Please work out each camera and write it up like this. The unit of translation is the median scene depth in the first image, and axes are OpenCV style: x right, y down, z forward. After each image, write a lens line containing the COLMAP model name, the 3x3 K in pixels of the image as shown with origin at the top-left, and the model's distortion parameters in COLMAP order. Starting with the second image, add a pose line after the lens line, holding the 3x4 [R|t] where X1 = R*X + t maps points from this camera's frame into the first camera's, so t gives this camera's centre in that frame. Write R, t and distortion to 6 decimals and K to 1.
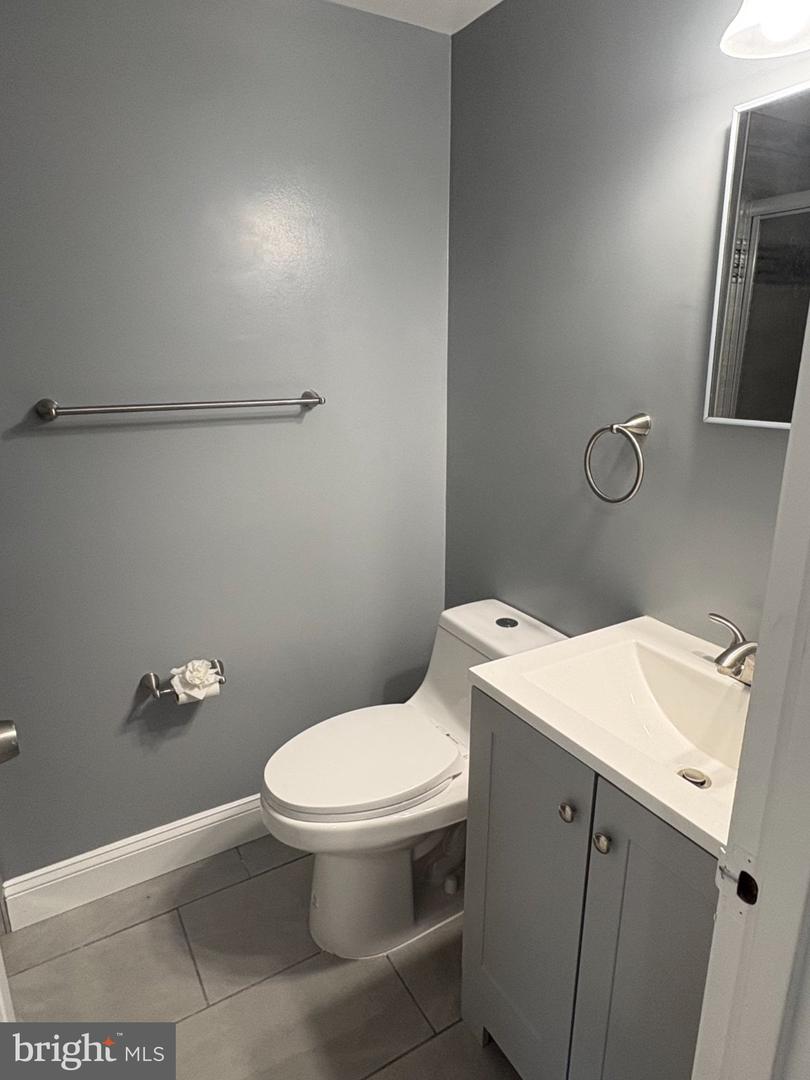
lens RADIAL K [[656.2, 0, 405.2], [0, 656.2, 542.6], [0, 0, 1]] dist [0.015948, -0.000317]
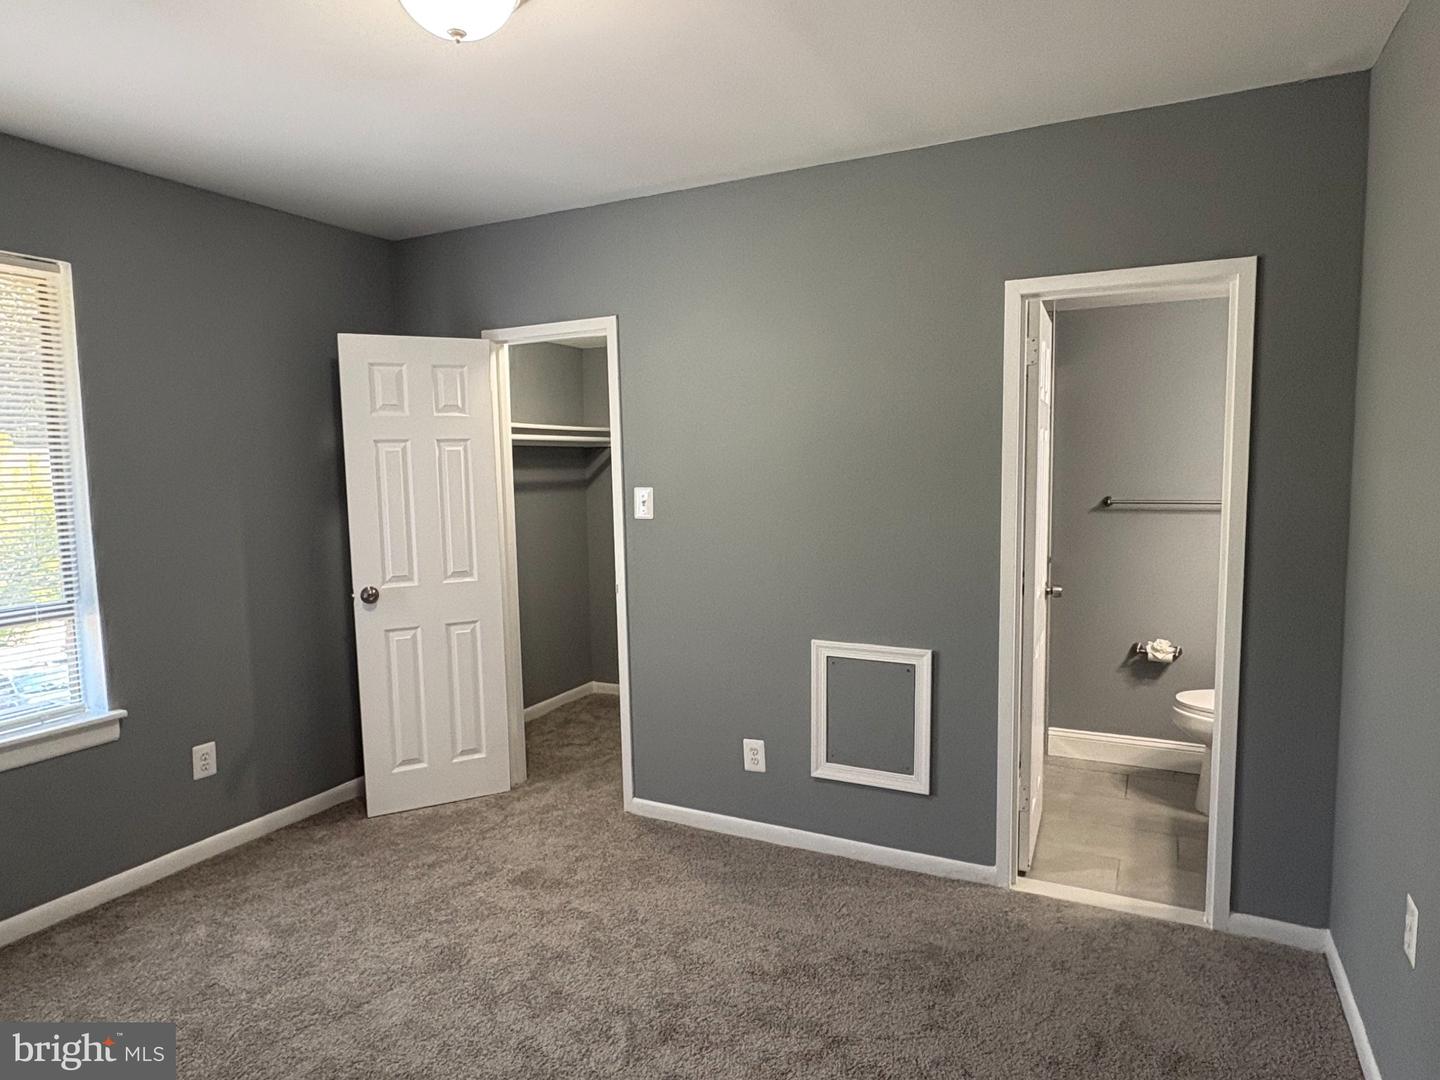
lens RADIAL K [[874.9, 0, 720.6], [0, 874.9, 542.5], [0, 0, 1]] dist [0.015948, -0.000317]
pose [[0.540666, 0.075062, -0.837882, 1.037134], [-0.217217, 0.974692, -0.052847, 0.313985], [0.812709, 0.210575, 0.543288, -1.368270]]
